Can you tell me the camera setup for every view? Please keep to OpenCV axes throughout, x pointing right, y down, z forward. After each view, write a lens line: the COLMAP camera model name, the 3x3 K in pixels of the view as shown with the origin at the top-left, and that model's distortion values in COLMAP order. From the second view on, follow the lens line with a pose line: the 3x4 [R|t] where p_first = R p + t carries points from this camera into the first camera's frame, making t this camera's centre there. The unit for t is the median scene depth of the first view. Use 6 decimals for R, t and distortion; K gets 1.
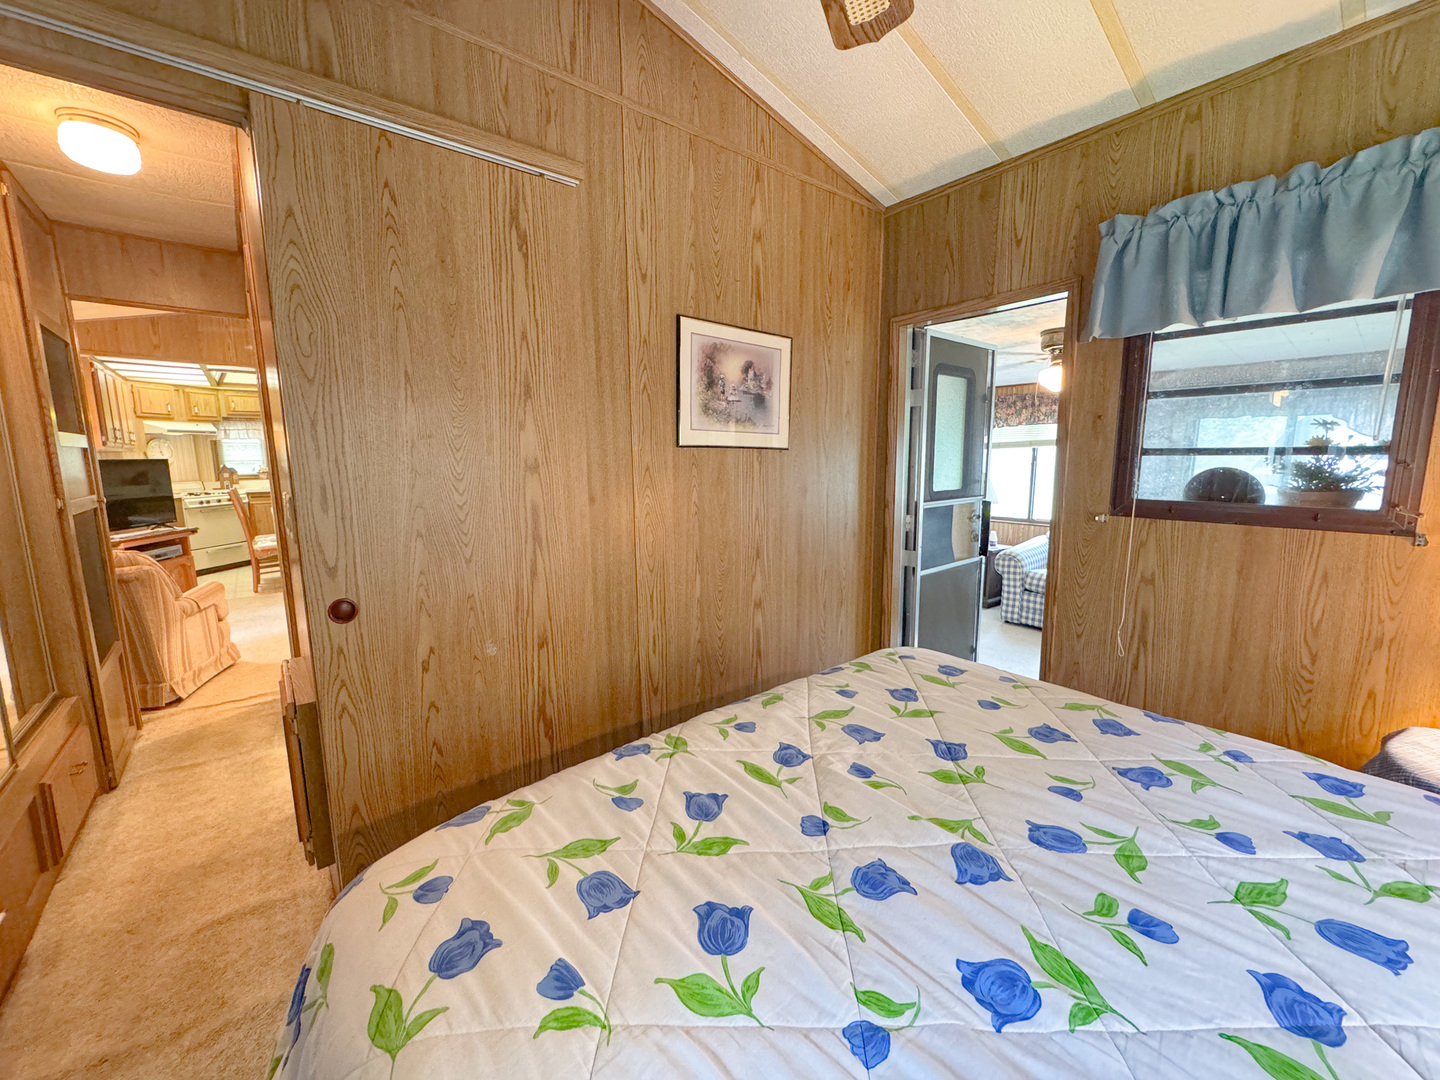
lens RADIAL K [[575.1, 0, 722.2], [0, 575.1, 536.5], [0, 0, 1]] dist [-0.004228, -0.000429]
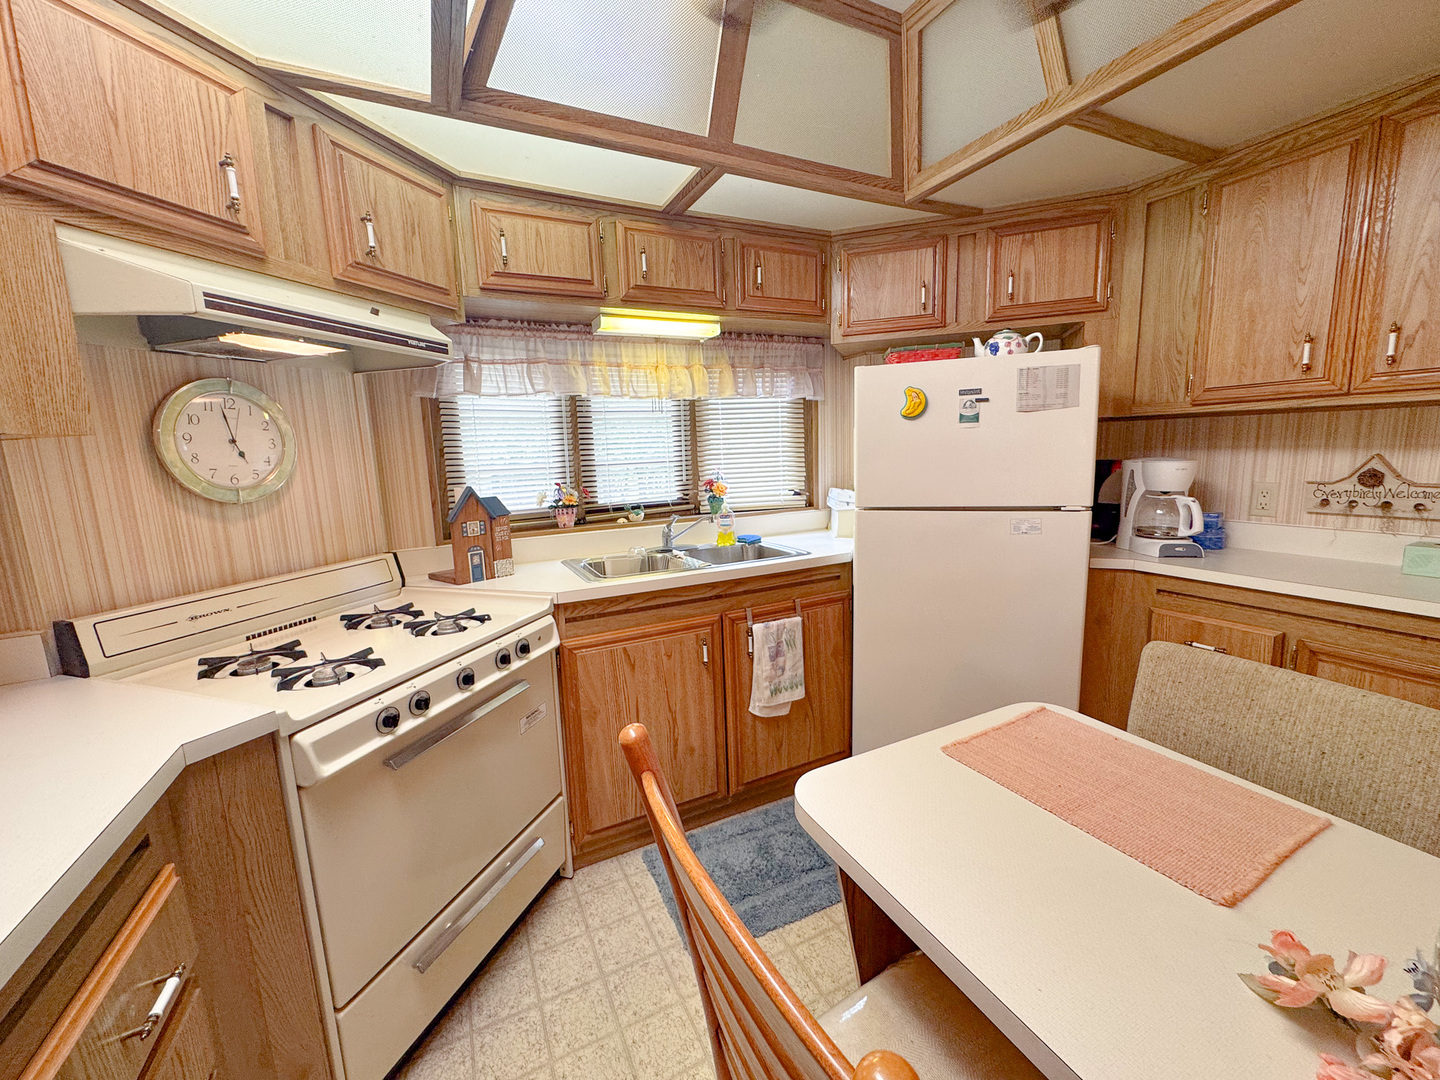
lens RADIAL K [[575.1, 0, 722.5], [0, 575.1, 539.1], [0, 0, 1]] dist [-0.004228, -0.000429]
pose [[0.973172, 0.012439, -0.229744, -0.694738], [-0.008906, 0.999826, 0.016410, -0.106968], [0.229908, -0.013924, 0.973113, 0.770223]]
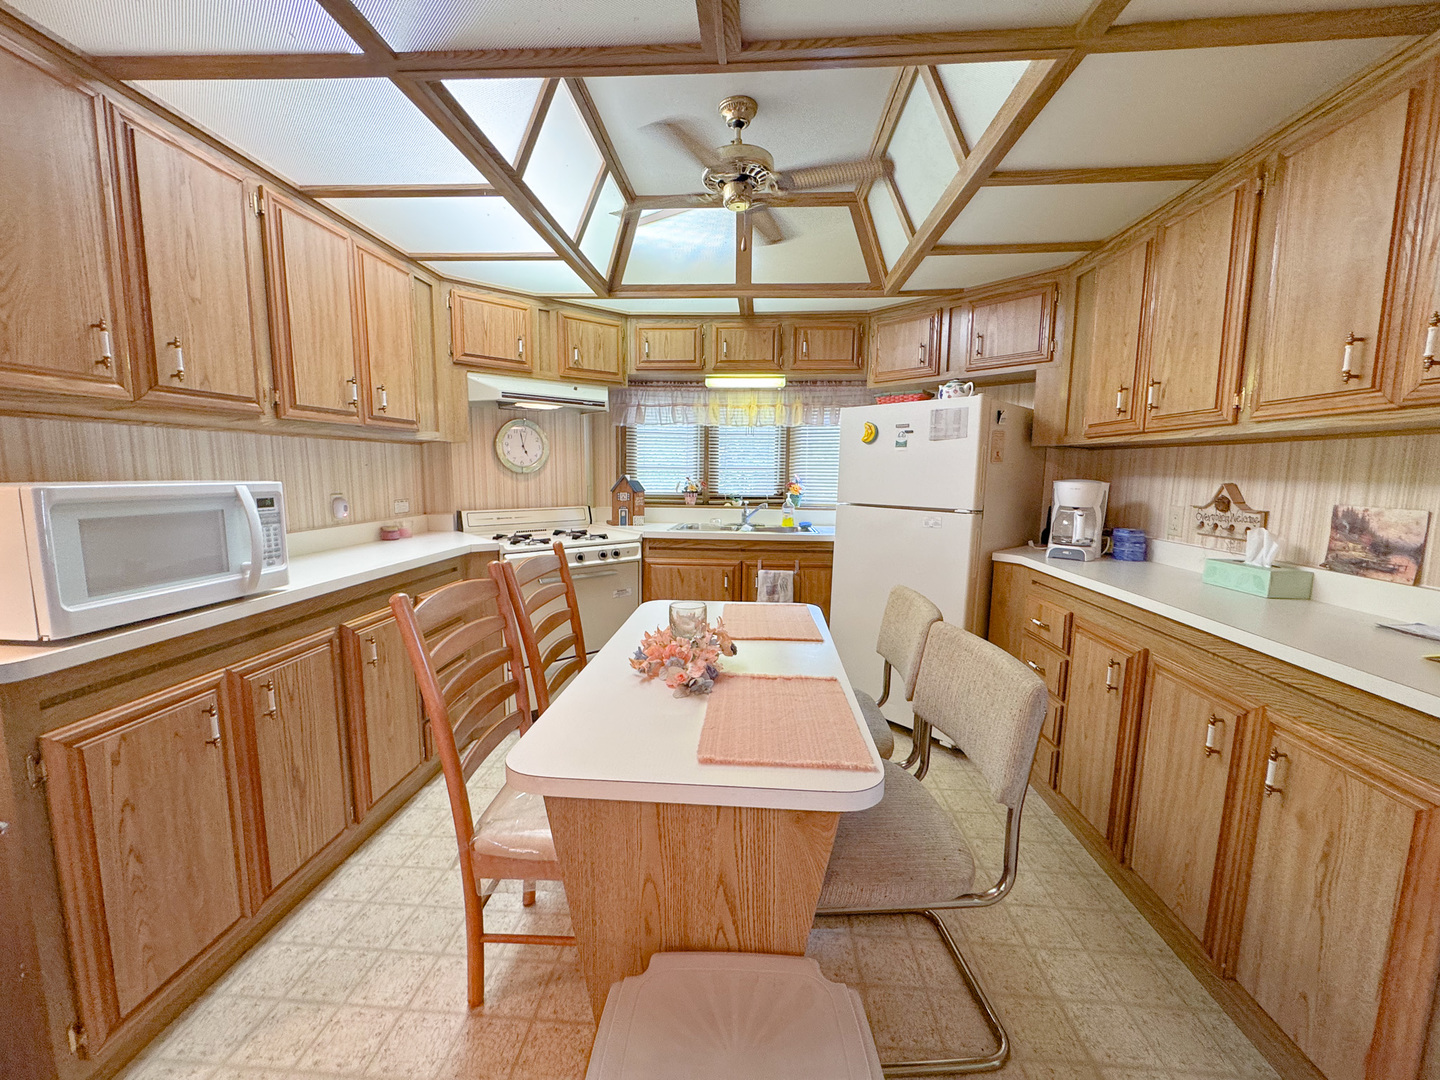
lens RADIAL K [[575.1, 0, 720.8], [0, 575.1, 539.0], [0, 0, 1]] dist [-0.004228, -0.000429]
pose [[0.728741, 0.102577, -0.677063, -0.471244], [-0.117739, 0.992762, 0.023682, -0.092077], [0.674592, 0.062459, 0.735544, 0.698874]]
